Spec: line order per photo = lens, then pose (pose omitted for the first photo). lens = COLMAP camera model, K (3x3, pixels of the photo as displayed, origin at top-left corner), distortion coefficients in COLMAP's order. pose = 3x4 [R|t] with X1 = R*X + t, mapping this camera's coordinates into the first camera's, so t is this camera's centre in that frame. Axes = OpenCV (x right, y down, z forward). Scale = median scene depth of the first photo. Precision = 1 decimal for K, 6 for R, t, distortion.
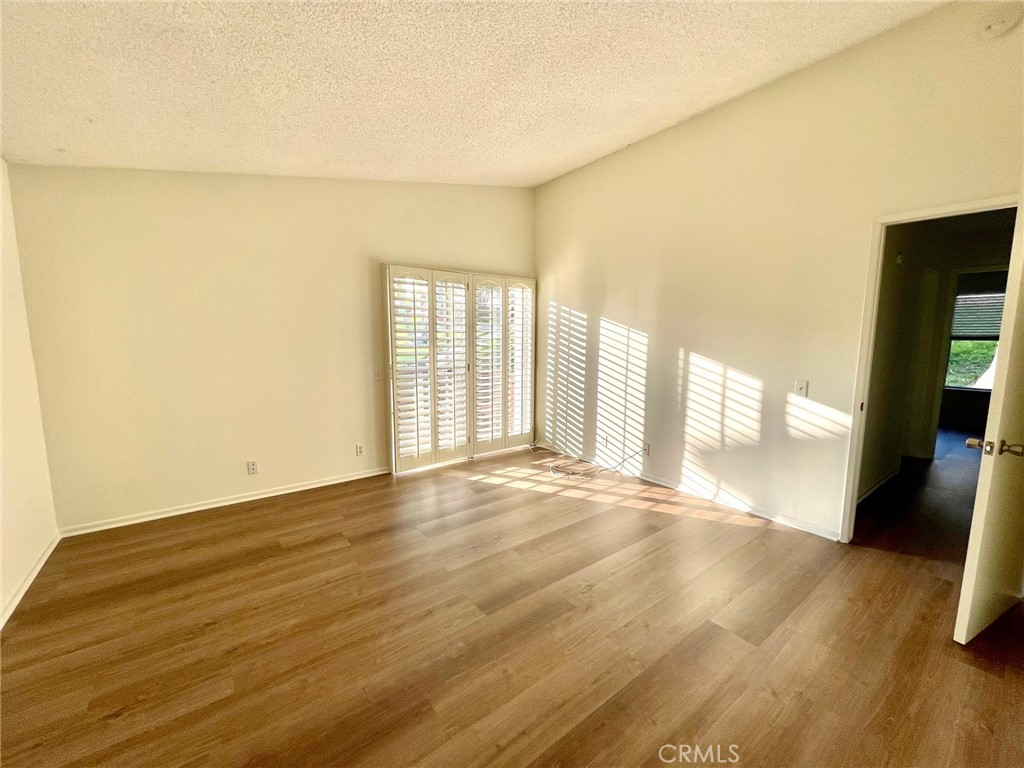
lens RADIAL K [[413.2, 0, 506.3], [0, 413.2, 388.5], [0, 0, 1]] dist [0.000431, 0.000772]
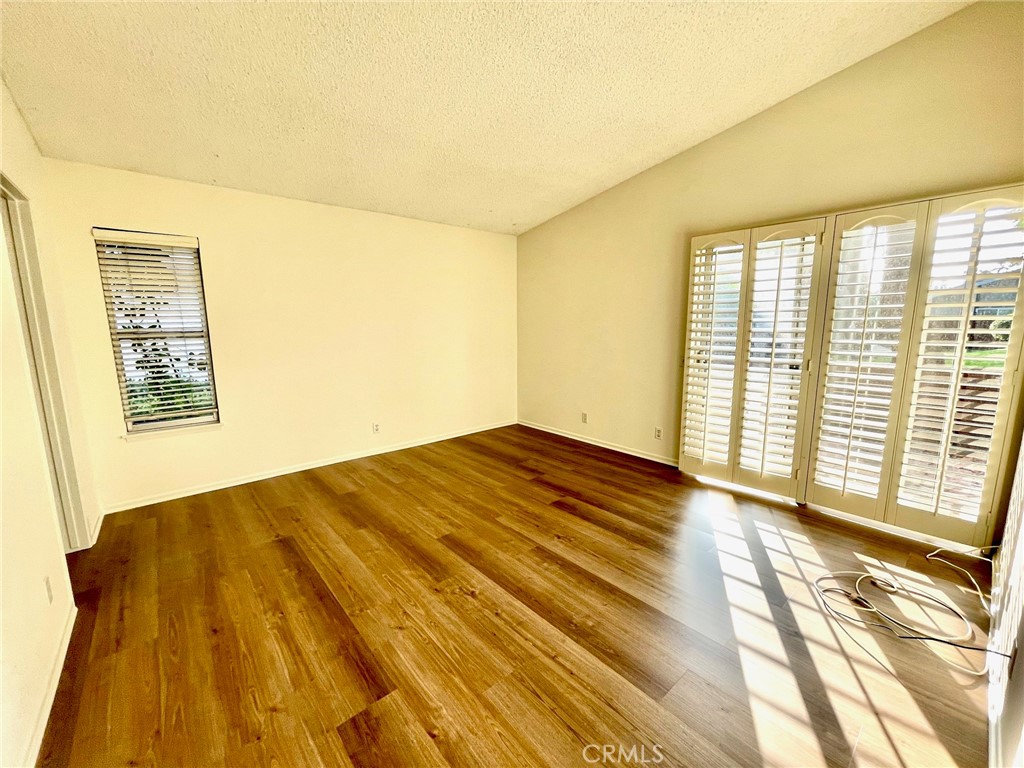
lens RADIAL K [[413.2, 0, 506.3], [0, 413.2, 388.5], [0, 0, 1]] dist [0.000431, 0.000772]
pose [[0.068424, 0.157086, -0.985212, 0.609305], [-0.120636, 0.981583, 0.148129, -0.063534], [0.990336, 0.108716, 0.086114, 0.559982]]
